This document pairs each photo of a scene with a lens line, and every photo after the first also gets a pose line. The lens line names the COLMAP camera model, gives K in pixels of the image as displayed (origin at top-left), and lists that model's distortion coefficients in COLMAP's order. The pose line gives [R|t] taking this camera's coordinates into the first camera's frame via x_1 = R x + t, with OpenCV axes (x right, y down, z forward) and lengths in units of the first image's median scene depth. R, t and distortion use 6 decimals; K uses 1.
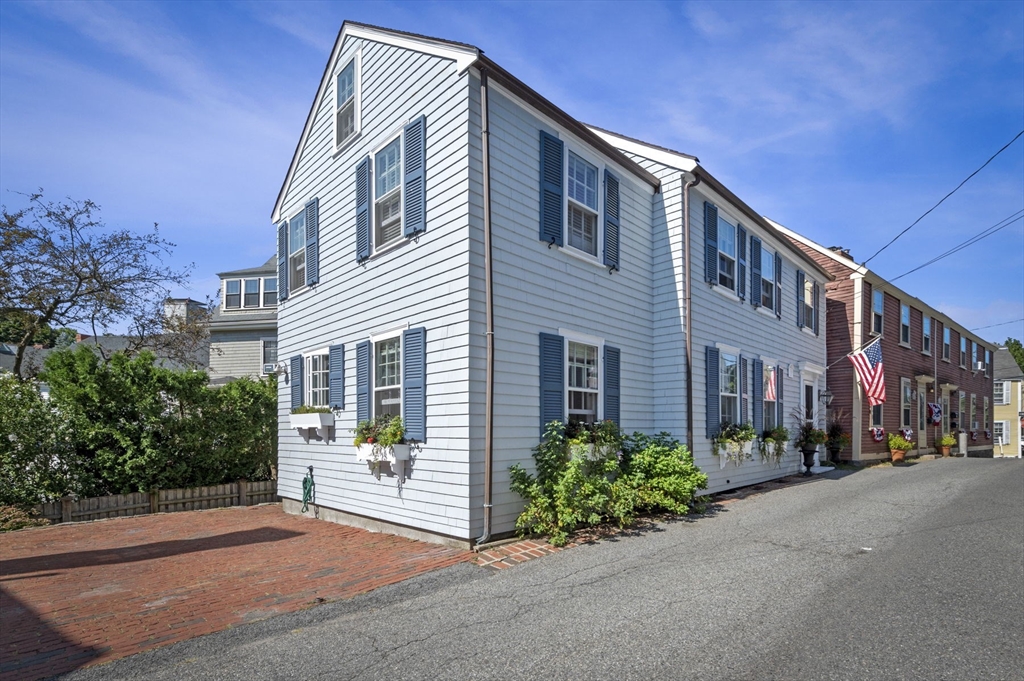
lens RADIAL K [[493.5, 0, 511.5], [0, 493.5, 433.0], [0, 0, 1]] dist [0.002195, 0.000478]
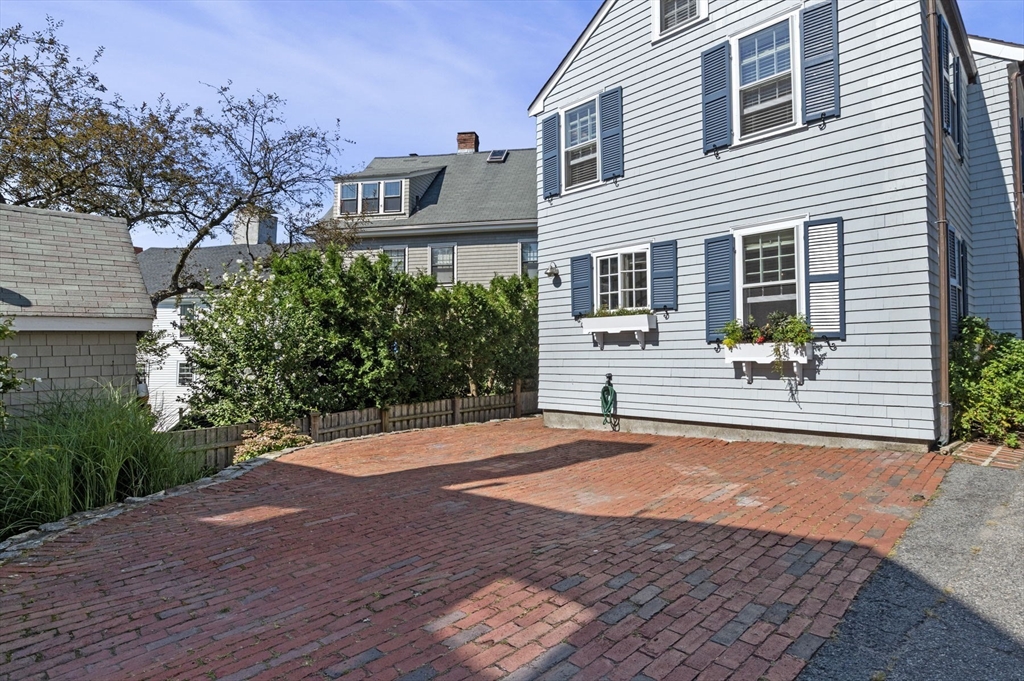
lens RADIAL K [[538.6, 0, 536.1], [0, 538.6, 340.9], [0, 0, 1]] dist [-0.002070, -0.000856]
pose [[0.999688, -0.006979, 0.023978, -0.596666], [0.007690, 0.999530, -0.029682, 0.035890], [-0.023760, 0.029857, 0.999272, -0.001710]]
